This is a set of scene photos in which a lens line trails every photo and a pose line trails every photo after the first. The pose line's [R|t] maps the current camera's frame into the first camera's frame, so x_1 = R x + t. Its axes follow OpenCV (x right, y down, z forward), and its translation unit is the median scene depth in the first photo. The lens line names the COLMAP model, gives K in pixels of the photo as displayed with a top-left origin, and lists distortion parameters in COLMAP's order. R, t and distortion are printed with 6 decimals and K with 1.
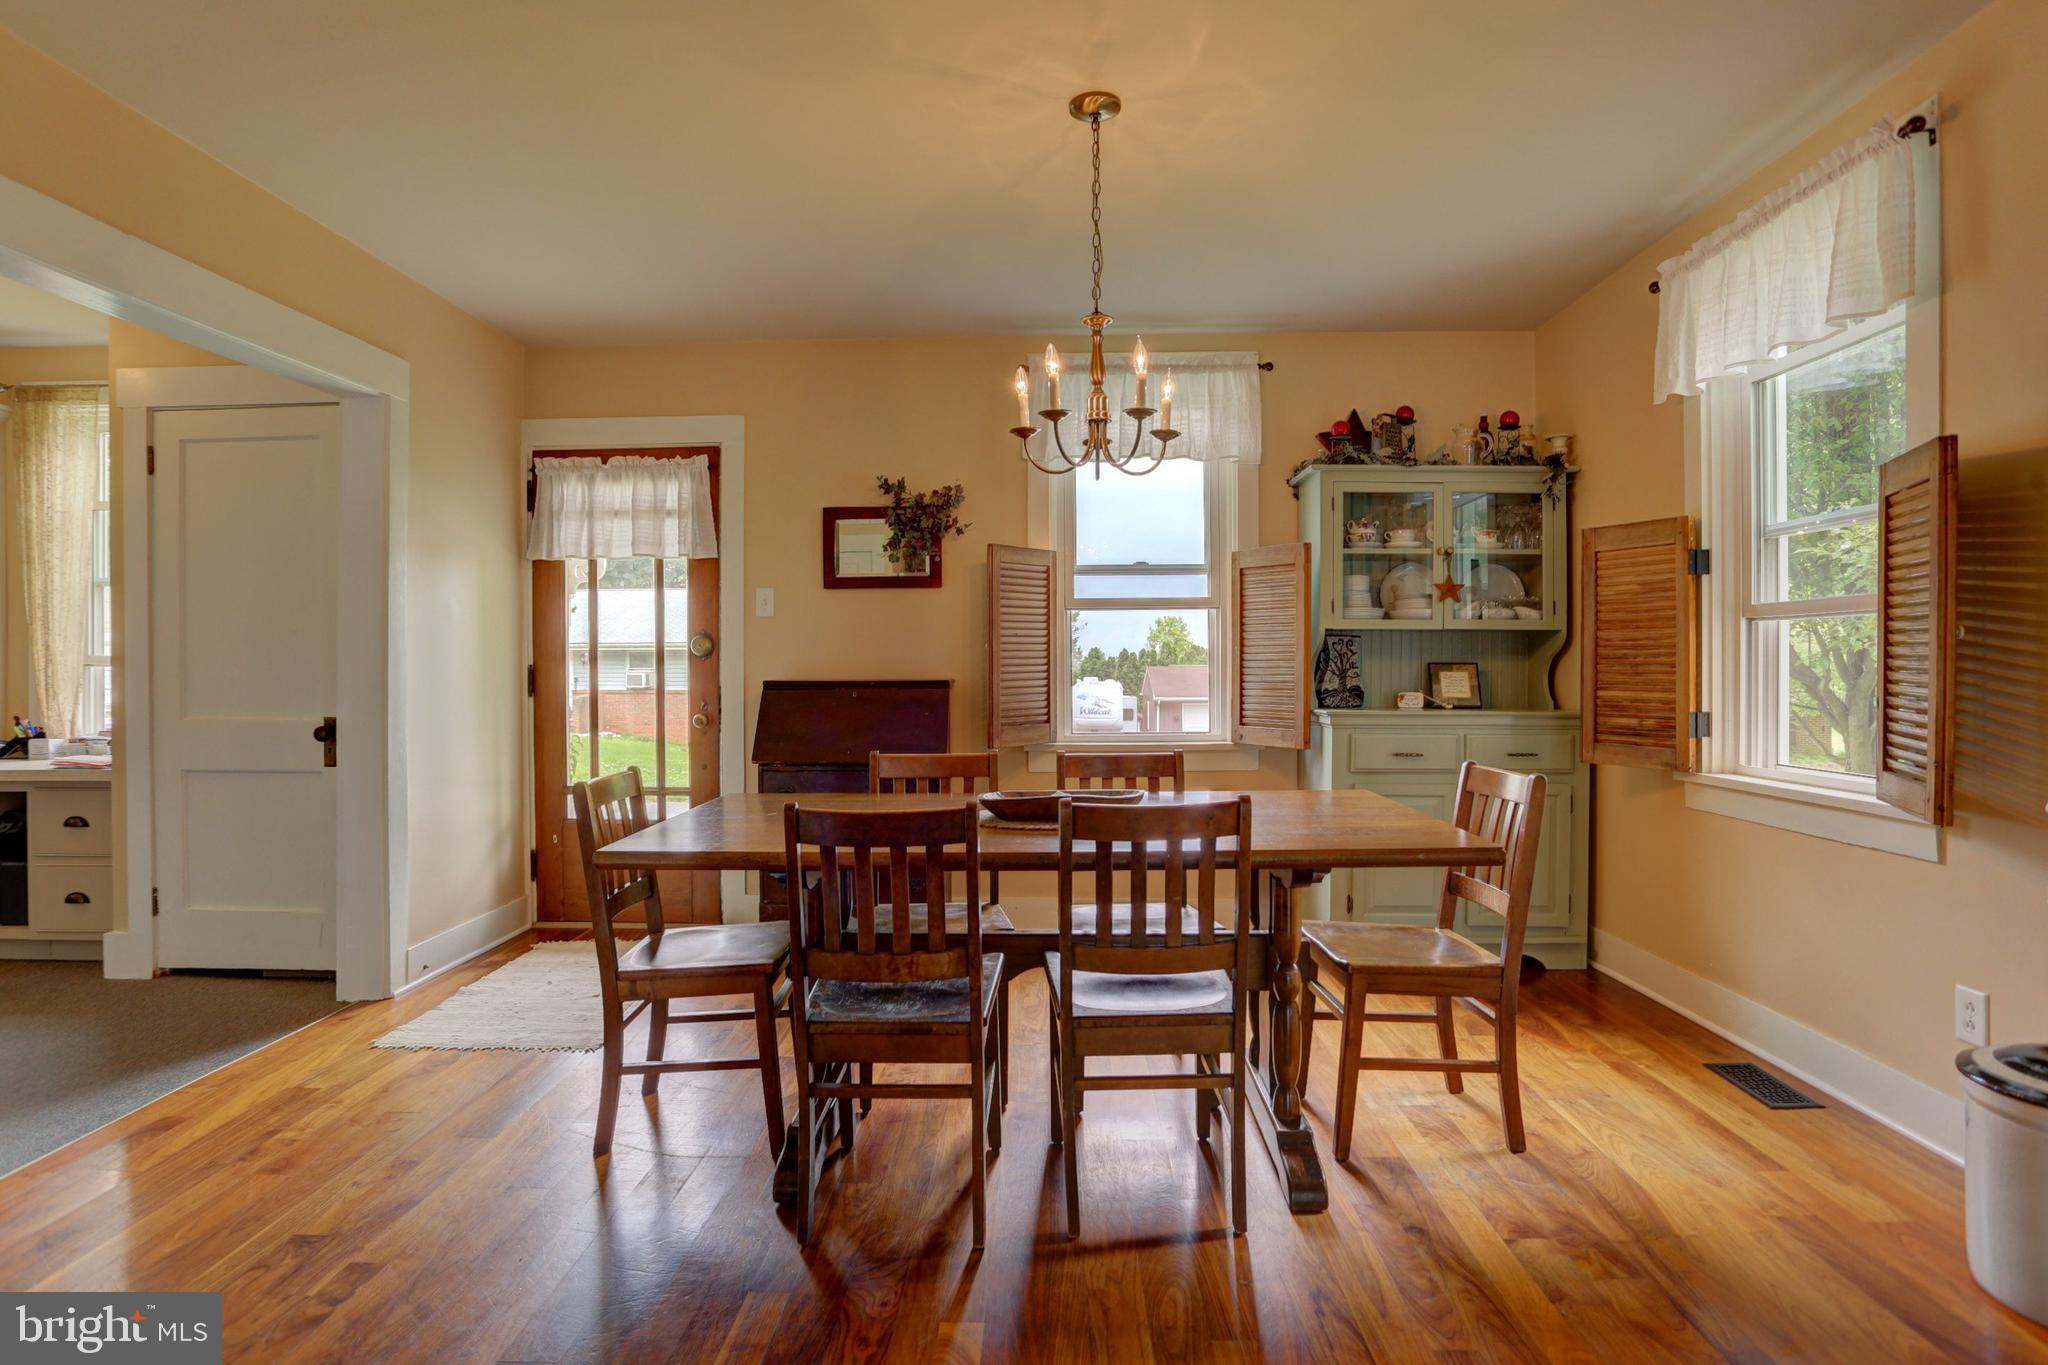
lens RADIAL K [[1032.6, 0, 1015.2], [0, 1032.6, 667.1], [0, 0, 1]] dist [-0.072203, 0.029501]
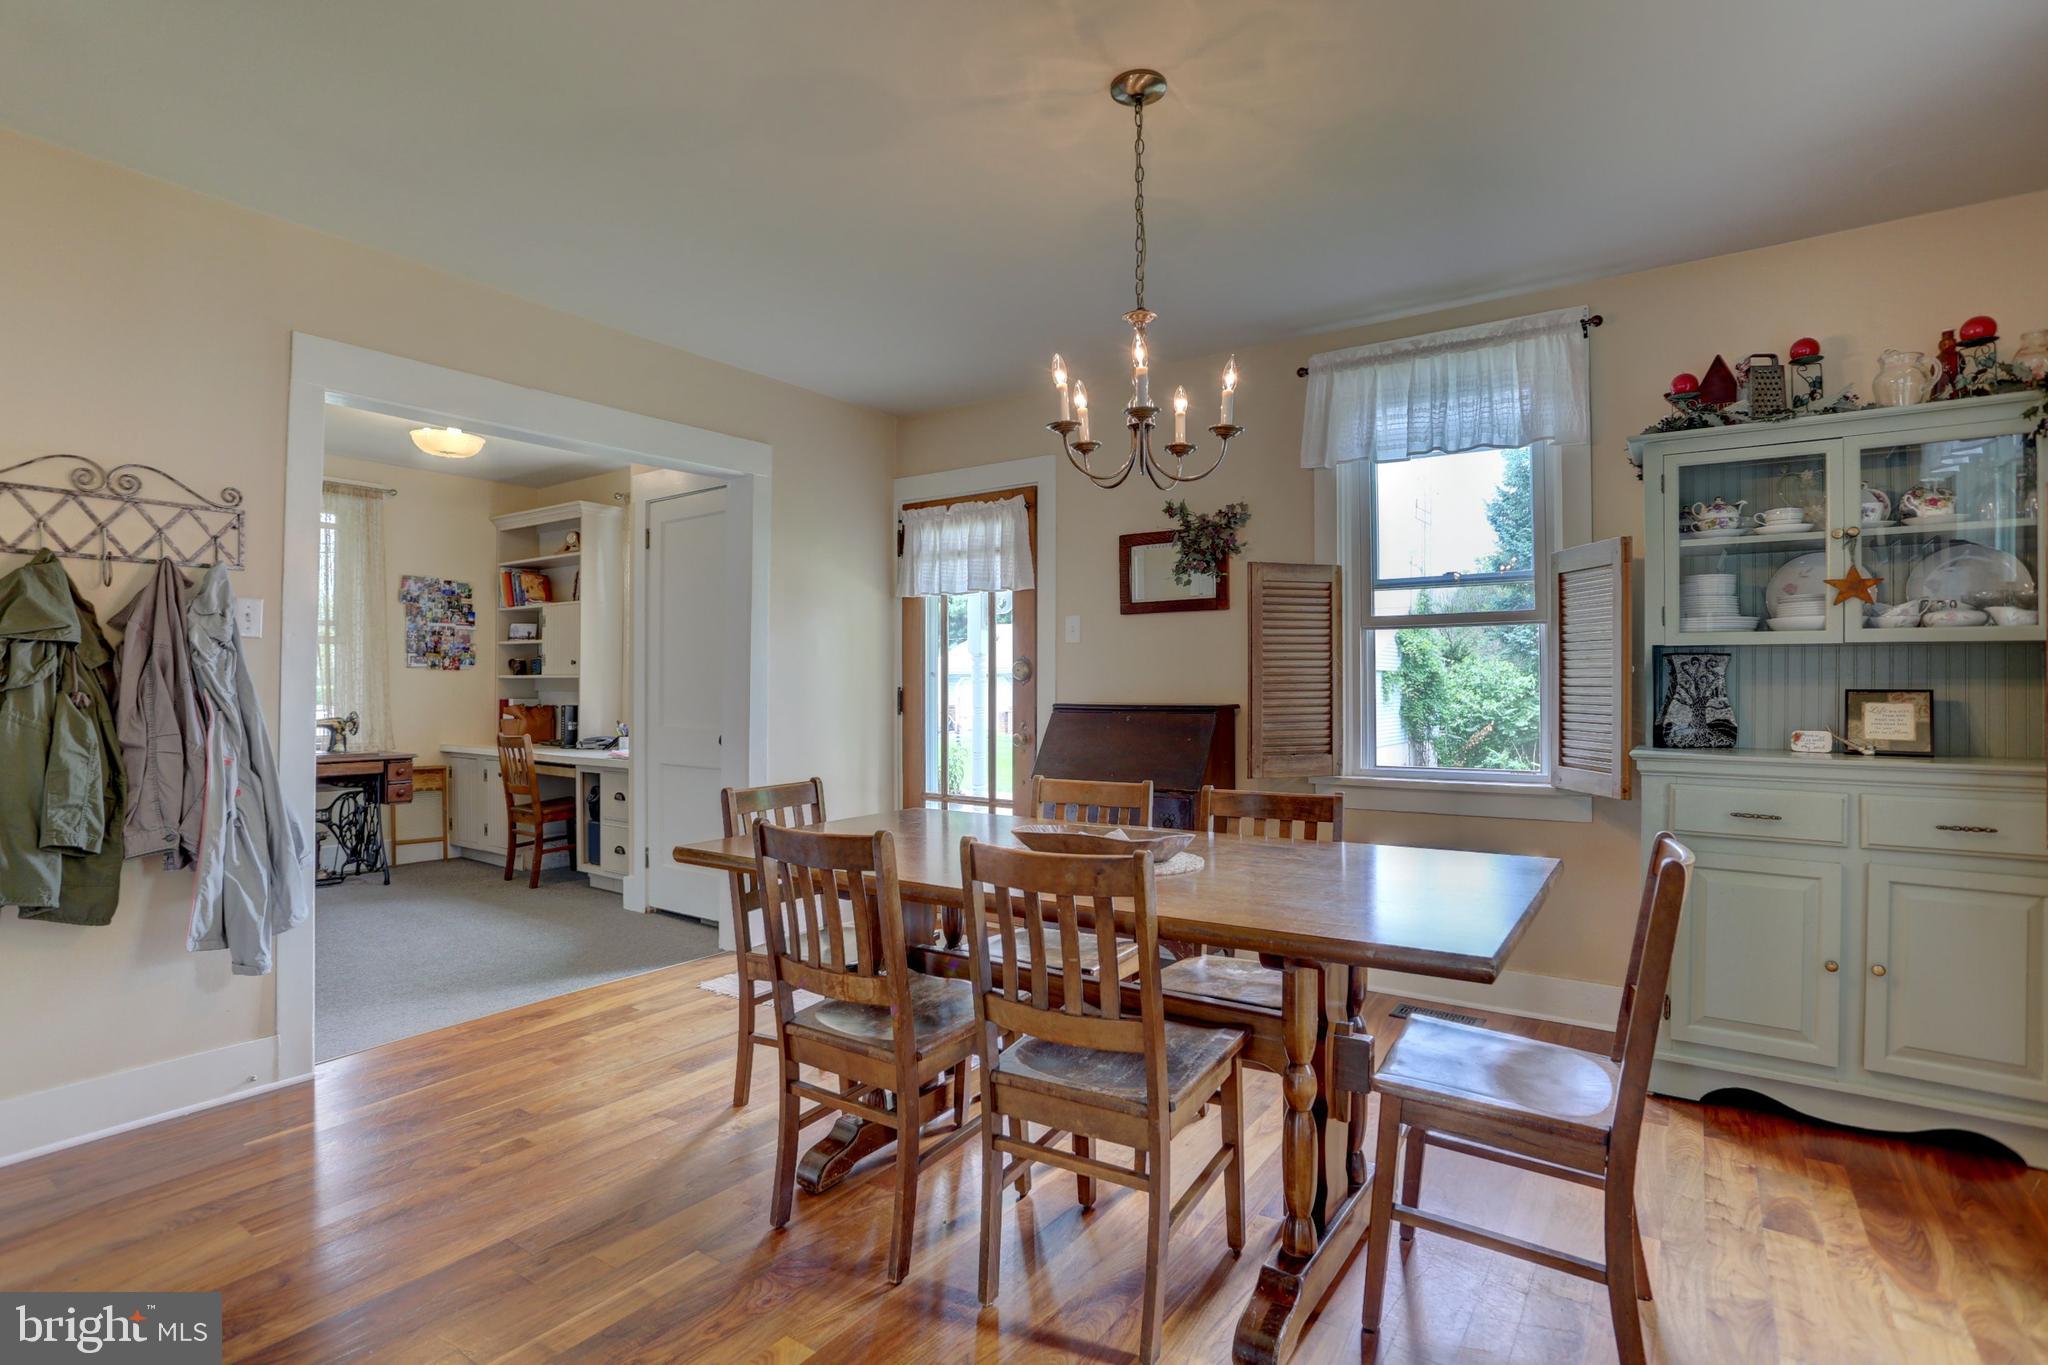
lens RADIAL K [[988.8, 0, 1010.6], [0, 988.8, 666.3], [0, 0, 1]] dist [-0.080983, 0.036678]
pose [[0.840286, -0.006699, -0.542102, 0.266780], [-0.004341, 0.999808, -0.019084, -0.005336], [0.542126, 0.018389, 0.840096, 0.119797]]
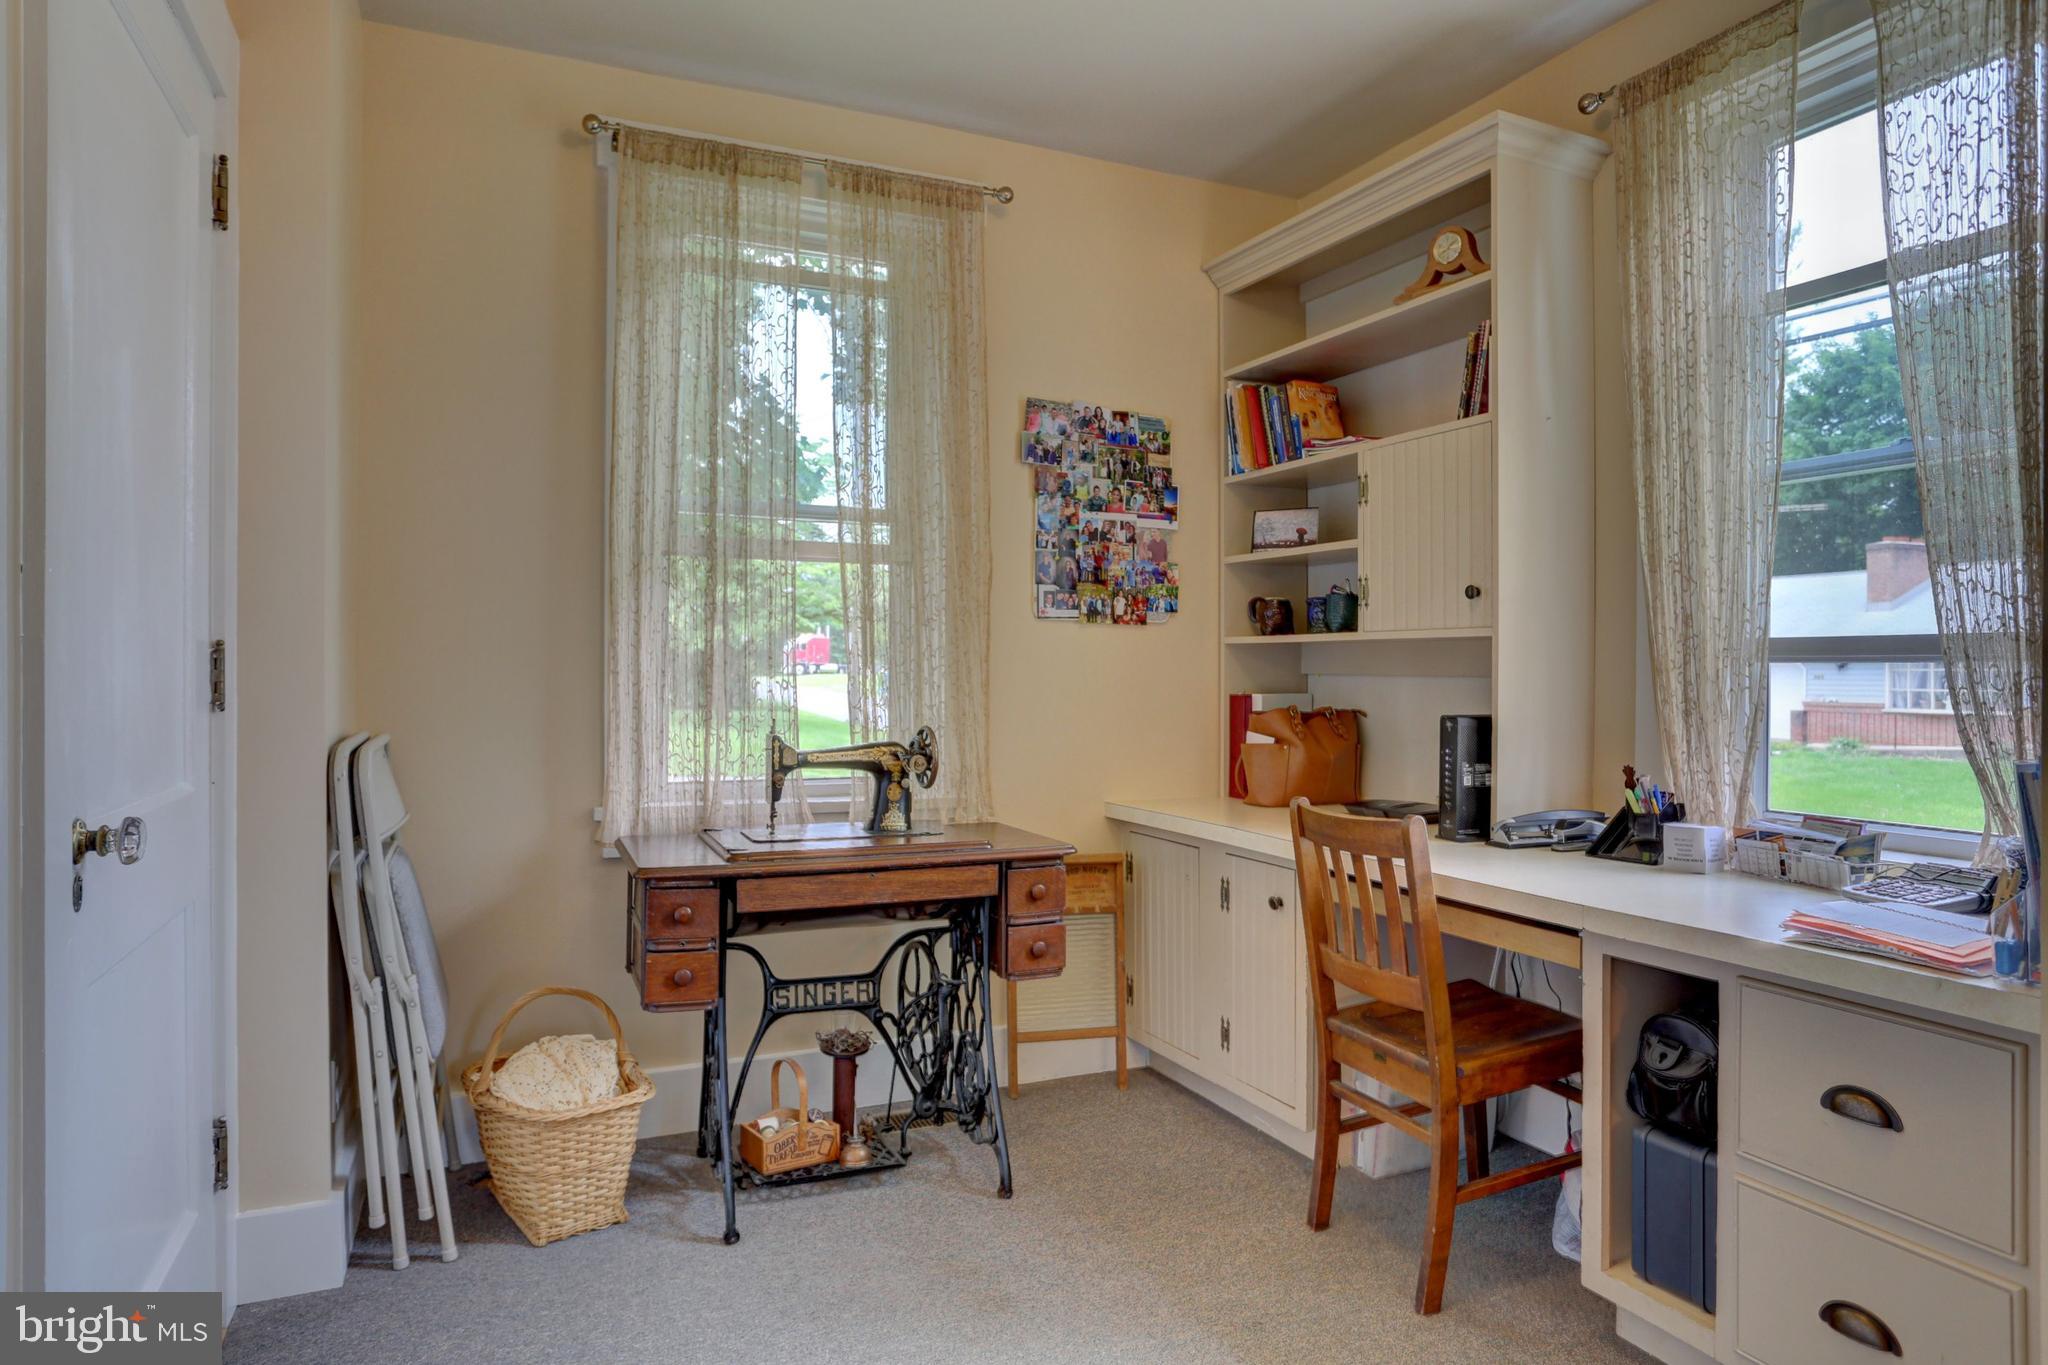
lens RADIAL K [[1251.7, 0, 1009.7], [0, 1251.7, 709.4], [0, 0, 1]] dist [-0.055126, 0.048511]
pose [[0.438055, 0.034713, -0.898278, -0.664790], [-0.006036, 0.999345, 0.035676, 0.003435], [0.898928, -0.010206, 0.437977, 0.518967]]
